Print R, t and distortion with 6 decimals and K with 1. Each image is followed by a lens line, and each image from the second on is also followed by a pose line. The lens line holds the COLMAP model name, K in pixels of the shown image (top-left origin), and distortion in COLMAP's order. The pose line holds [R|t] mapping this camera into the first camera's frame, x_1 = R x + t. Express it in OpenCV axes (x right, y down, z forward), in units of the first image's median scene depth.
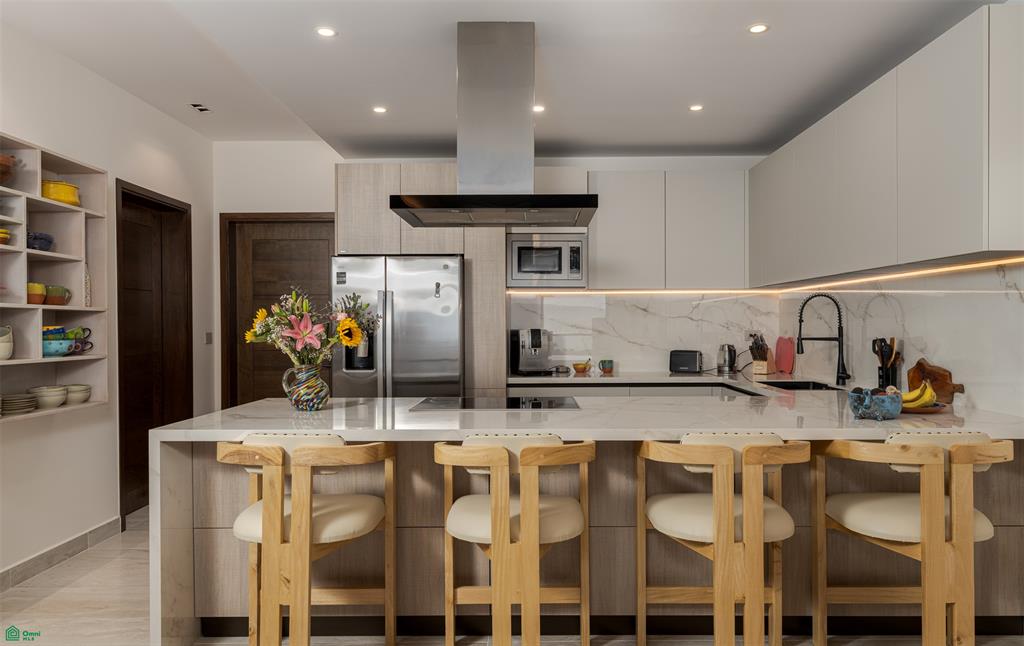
lens RADIAL K [[689.7, 0, 526.3], [0, 689.7, 327.8], [0, 0, 1]] dist [0.003368, 0.000360]
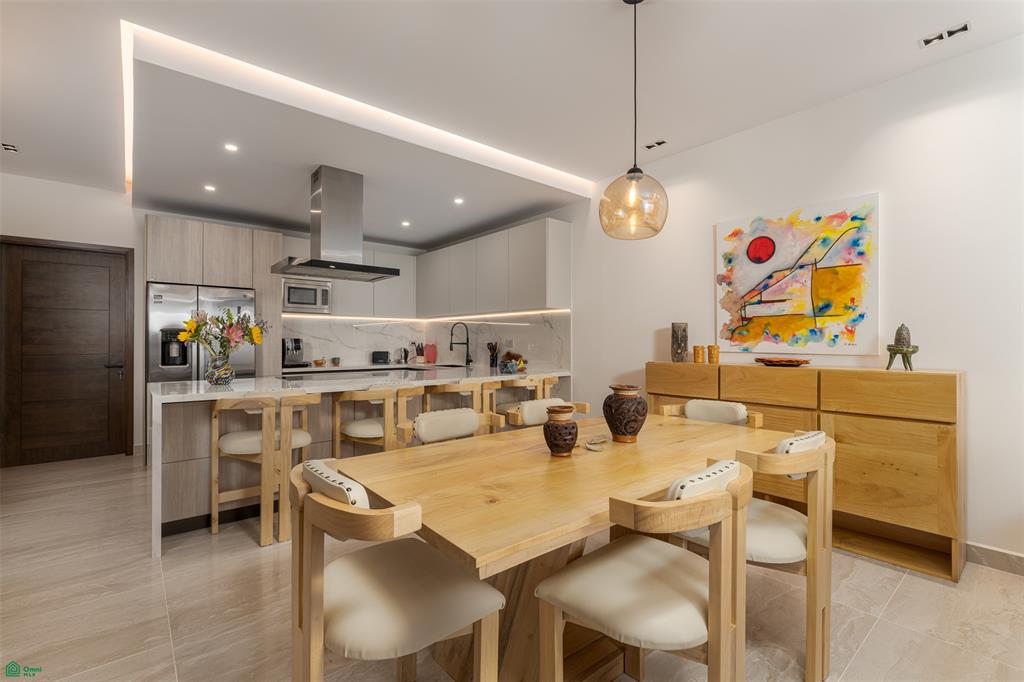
lens RADIAL K [[451.4, 0, 512.0], [0, 451.4, 341.0], [0, 0, 1]] dist [-0.001348, -0.000401]
pose [[0.762080, 0.007040, 0.647445, -0.298945], [-0.001530, 0.999958, -0.009071, 0.017636], [-0.647481, 0.005922, 0.762059, -0.133841]]
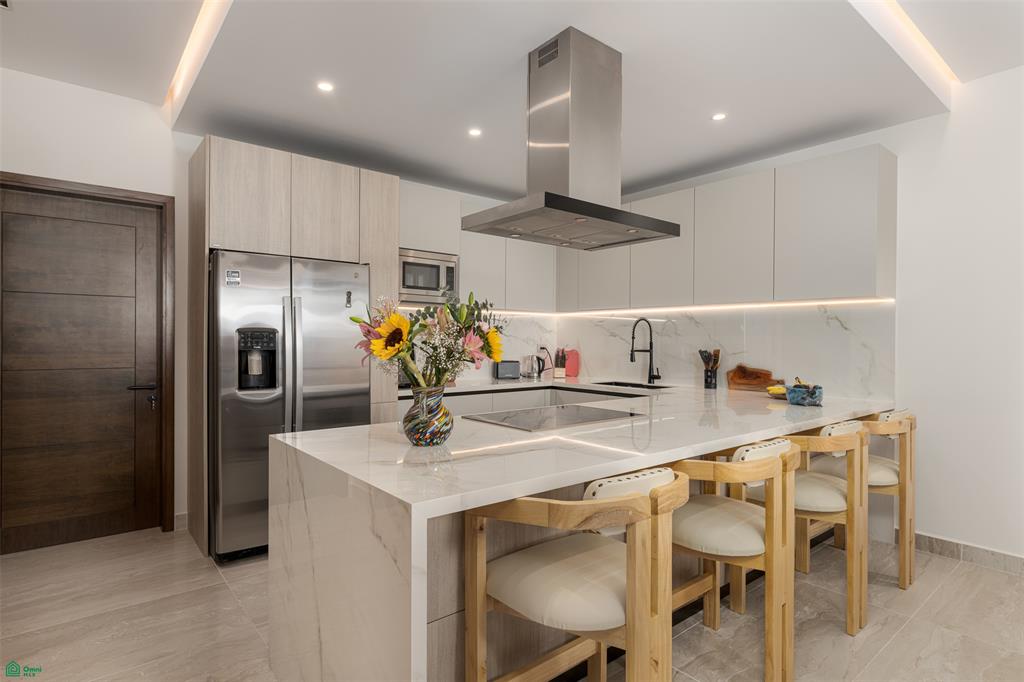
lens RADIAL K [[533.4, 0, 512.3], [0, 533.4, 343.5], [0, 0, 1]] dist [-0.002333, 0.000114]
pose [[0.769433, 0.005552, 0.638704, -0.397683], [-0.007486, 0.999972, 0.000325, 0.002325], [-0.638684, -0.005031, 0.769453, 0.296333]]
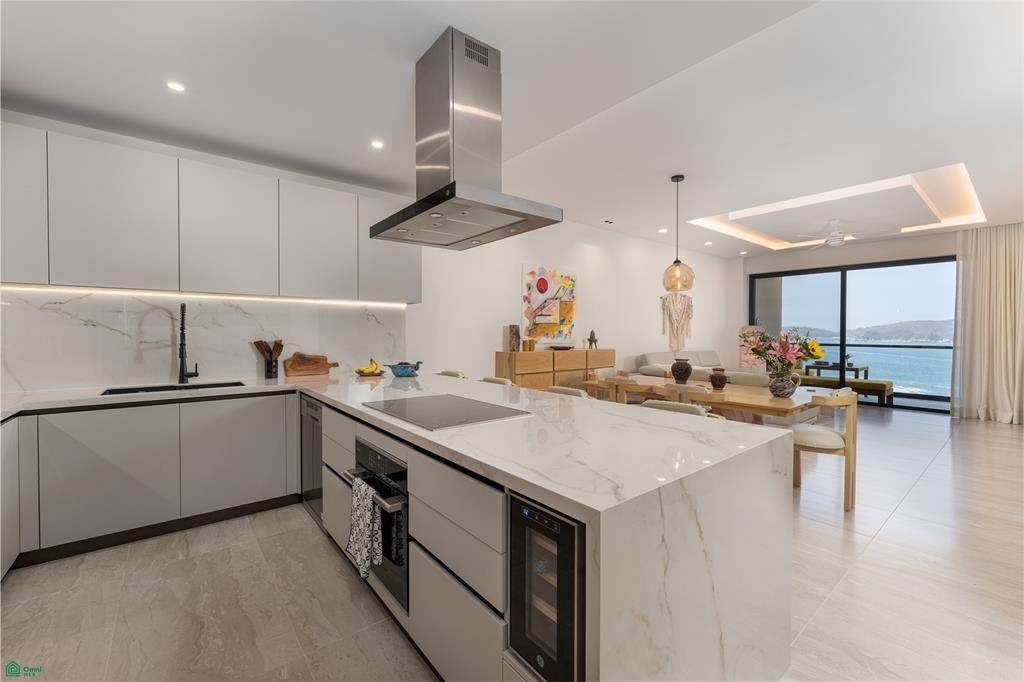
lens RADIAL K [[420.5, 0, 512.1], [0, 420.5, 339.2], [0, 0, 1]] dist [0.001068, -0.000036]
pose [[-0.633162, -0.006105, 0.773996, -0.391687], [0.007000, 0.999883, 0.013613, 0.001686], [-0.773988, 0.014037, -0.633045, 0.882096]]
